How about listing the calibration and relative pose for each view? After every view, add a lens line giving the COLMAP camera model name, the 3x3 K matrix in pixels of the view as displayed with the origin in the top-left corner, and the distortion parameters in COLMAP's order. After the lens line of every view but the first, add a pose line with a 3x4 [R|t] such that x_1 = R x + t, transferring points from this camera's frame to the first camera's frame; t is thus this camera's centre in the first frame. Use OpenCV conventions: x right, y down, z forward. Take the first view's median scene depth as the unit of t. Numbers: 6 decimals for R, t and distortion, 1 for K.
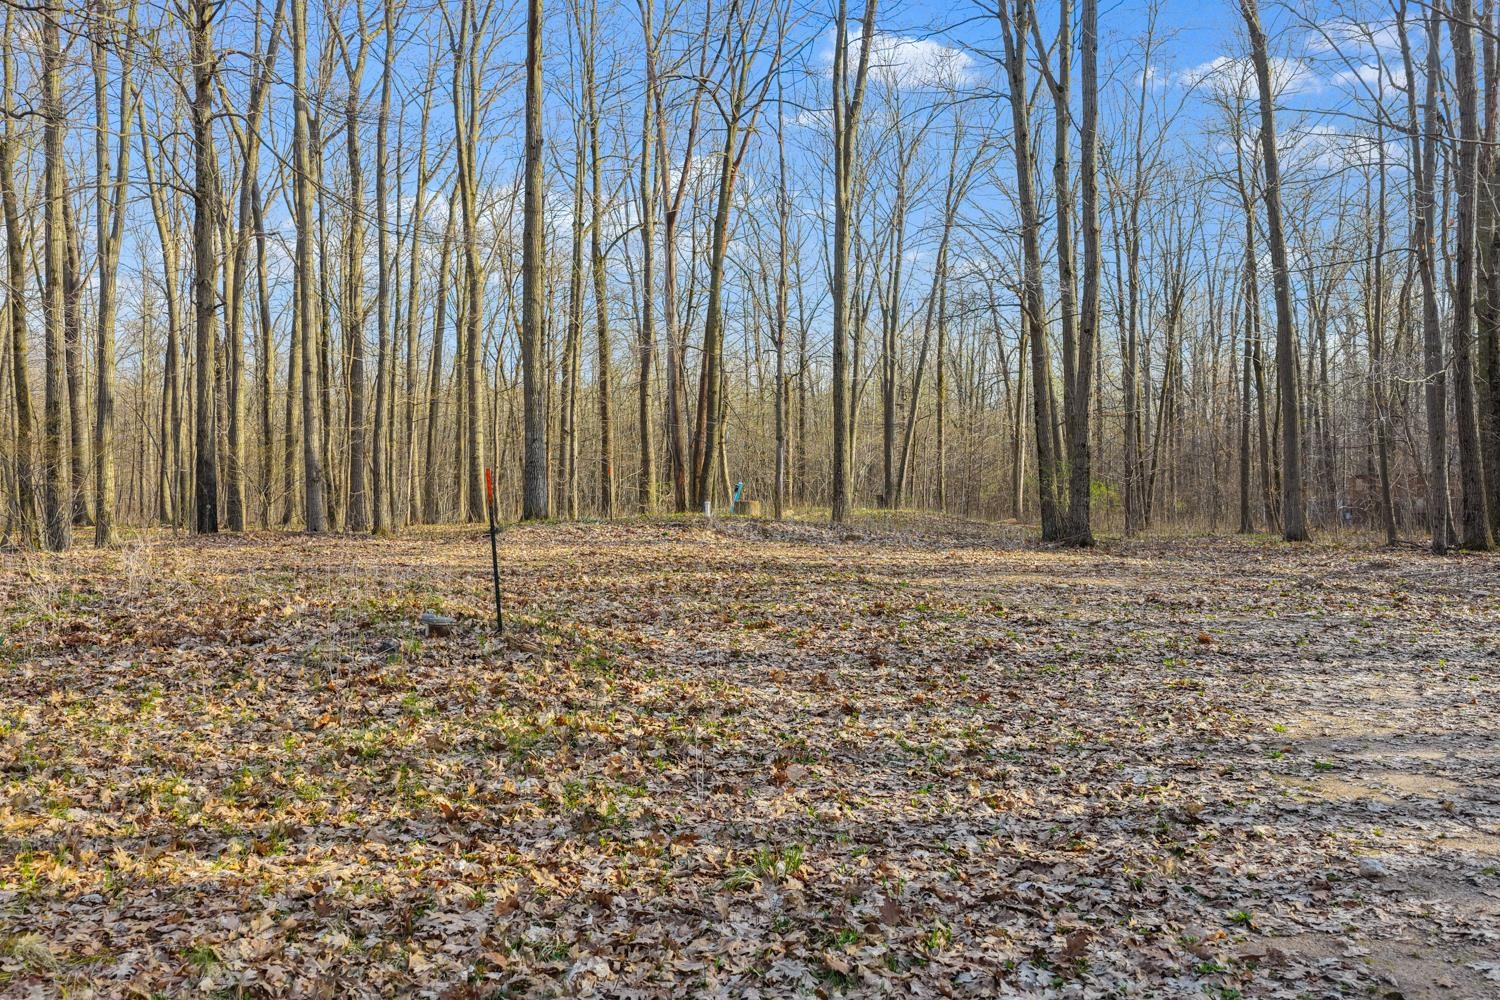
lens RADIAL K [[1271.4, 0, 754.3], [0, 1271.4, 504.8], [0, 0, 1]] dist [0.010662, 0.002199]
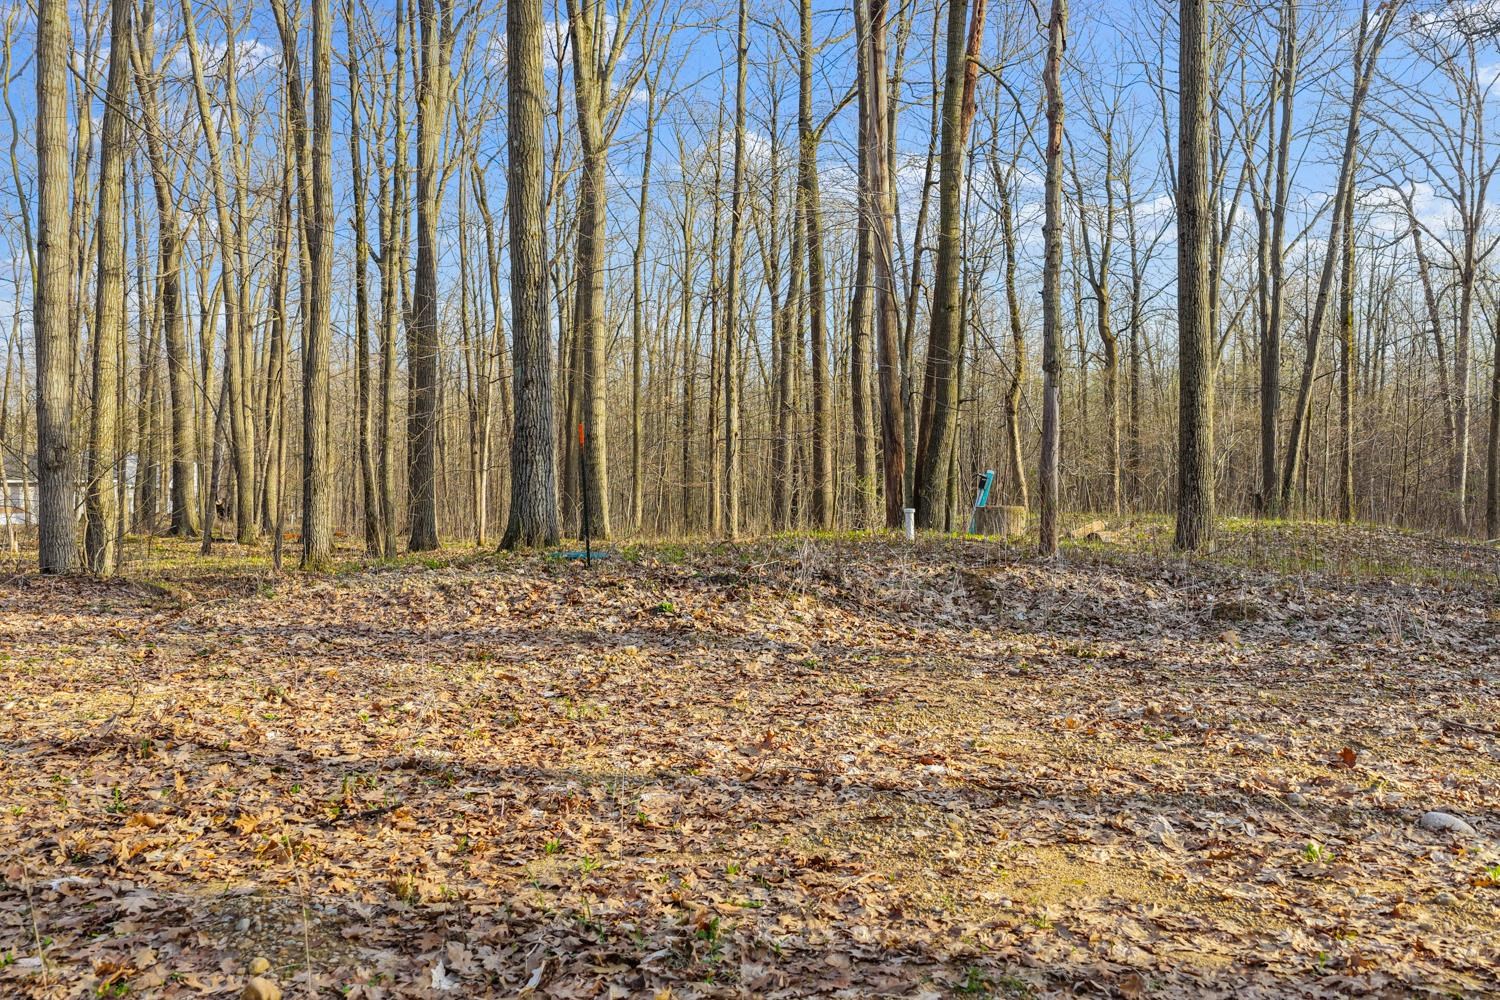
lens RADIAL K [[1271.4, 0, 753.1], [0, 1271.4, 498.8], [0, 0, 1]] dist [0.010662, 0.002199]
pose [[0.966422, -0.001106, -0.256957, 0.023554], [0.000213, 0.999994, -0.003505, -0.003829], [0.256960, 0.003333, 0.966416, 0.382433]]
